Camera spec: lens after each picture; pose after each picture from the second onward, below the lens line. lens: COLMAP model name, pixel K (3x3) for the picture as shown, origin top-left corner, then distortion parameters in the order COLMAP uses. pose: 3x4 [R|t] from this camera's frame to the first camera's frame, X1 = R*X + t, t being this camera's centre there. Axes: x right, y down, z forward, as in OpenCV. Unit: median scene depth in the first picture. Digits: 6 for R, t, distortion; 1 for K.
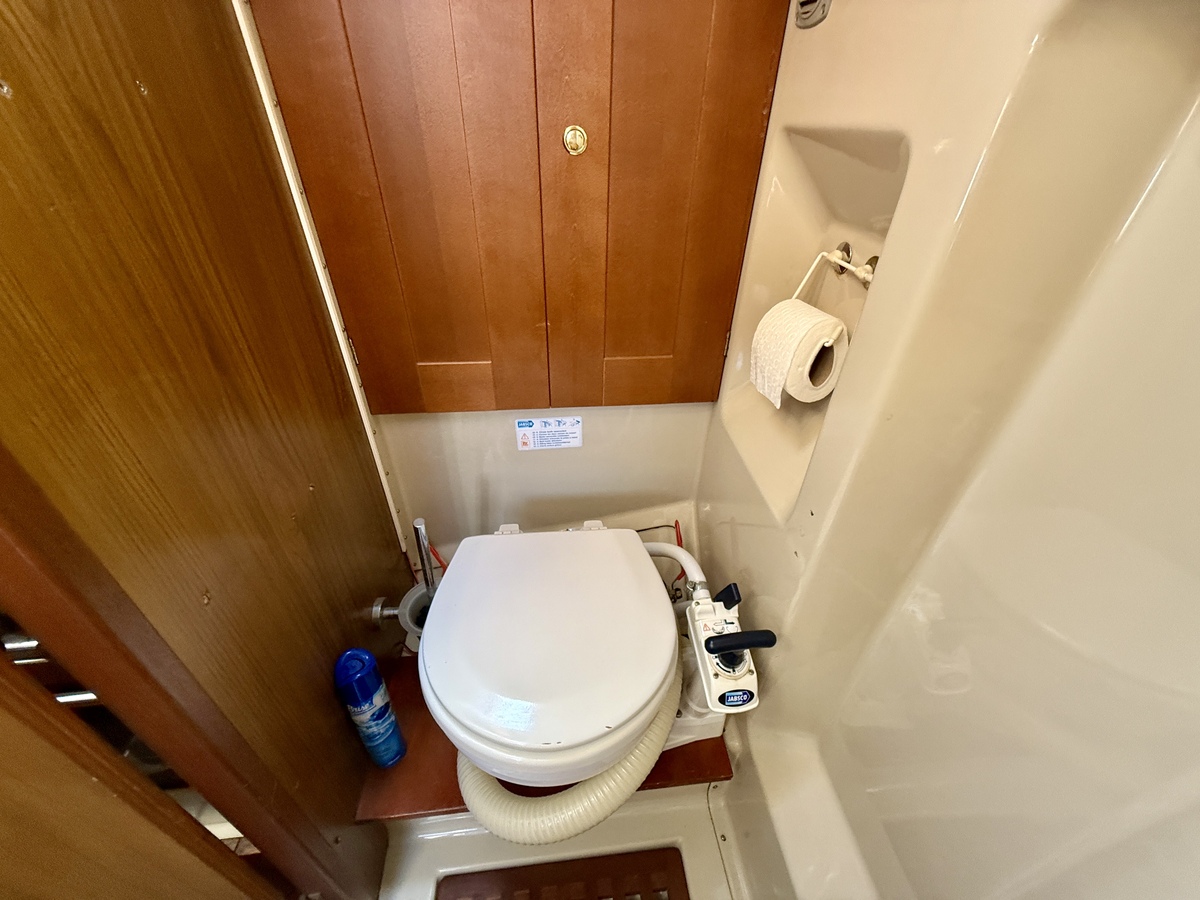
lens RADIAL K [[477.8, 0, 601.1], [0, 477.8, 448.1], [0, 0, 1]] dist [0.000874, -0.000312]
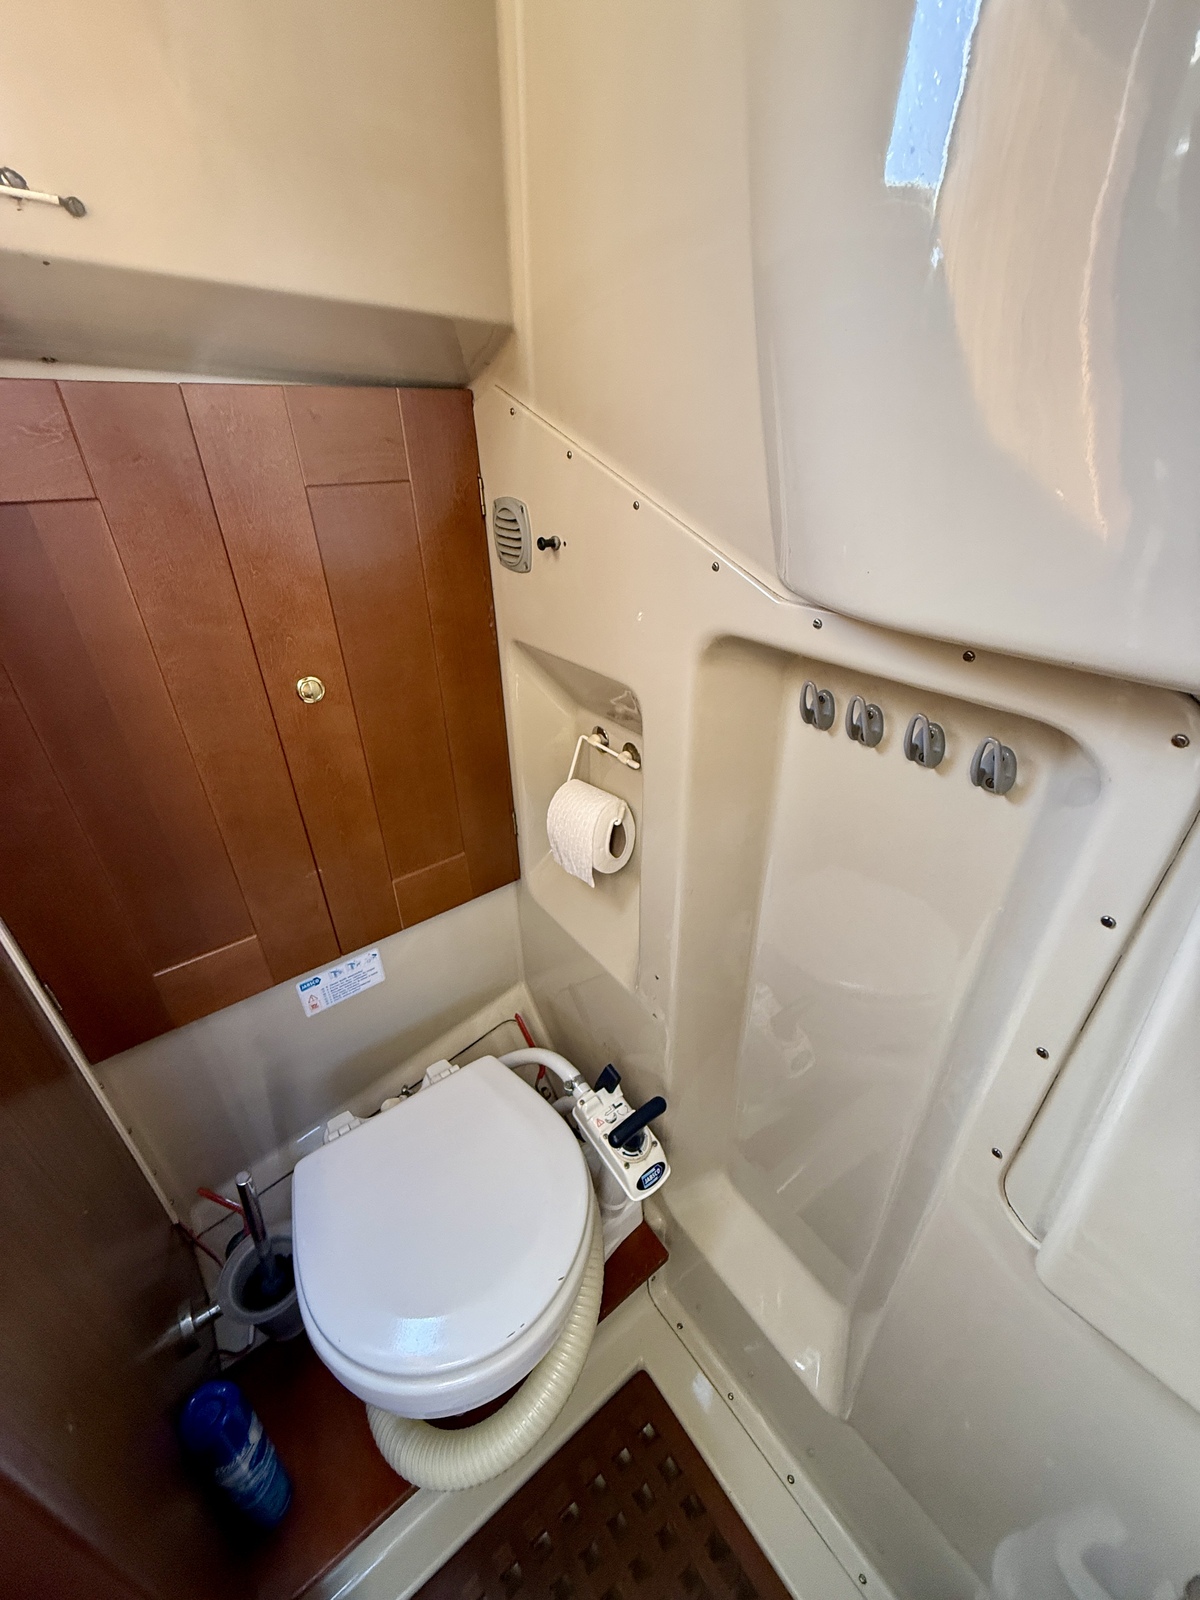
lens RADIAL K [[637.0, 0, 603.1], [0, 637.0, 799.0], [0, 0, 1]] dist [0.000874, -0.000312]
pose [[0.858393, -0.282815, 0.427993, -0.140224], [0.323880, 0.945778, -0.024617, -0.209499], [-0.397824, 0.159749, 0.903447, -0.272766]]
